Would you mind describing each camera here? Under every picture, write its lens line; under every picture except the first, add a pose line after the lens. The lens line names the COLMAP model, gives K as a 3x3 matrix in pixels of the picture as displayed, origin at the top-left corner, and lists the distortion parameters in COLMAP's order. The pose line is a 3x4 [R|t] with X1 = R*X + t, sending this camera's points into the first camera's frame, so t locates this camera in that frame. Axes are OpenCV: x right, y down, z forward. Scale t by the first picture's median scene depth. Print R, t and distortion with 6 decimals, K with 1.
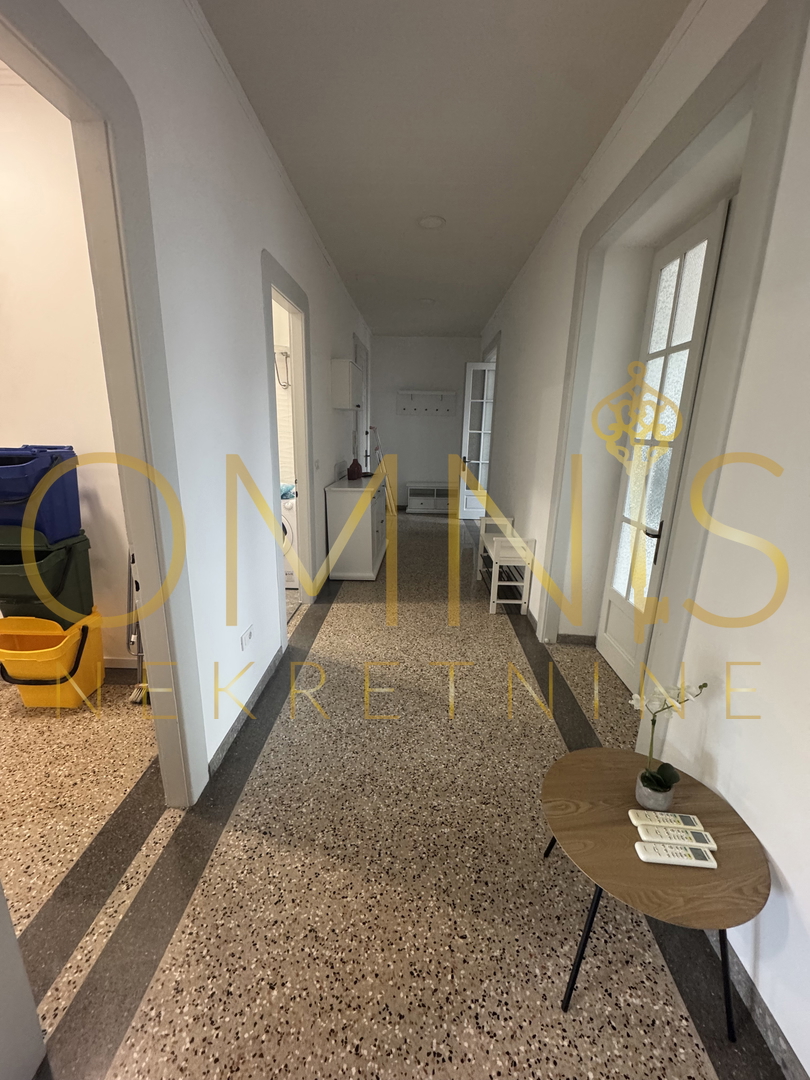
lens RADIAL K [[430.0, 0, 403.2], [0, 430.0, 538.7], [0, 0, 1]] dist [-0.007560, 0.001543]
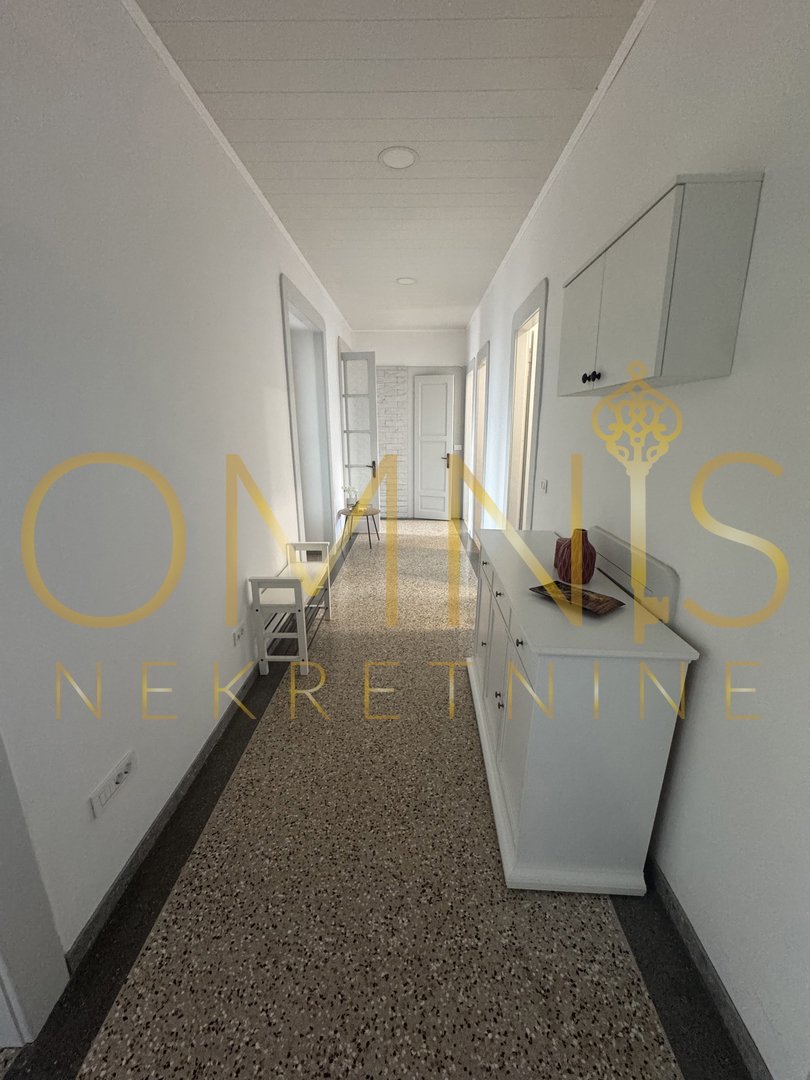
lens RADIAL K [[430.0, 0, 404.9], [0, 430.0, 539.7], [0, 0, 1]] dist [-0.007560, 0.001543]
pose [[-0.999710, -0.009804, -0.022009, 0.068722], [-0.019366, 0.870423, 0.491923, -0.570309], [0.014334, 0.492206, -0.870361, 2.145535]]
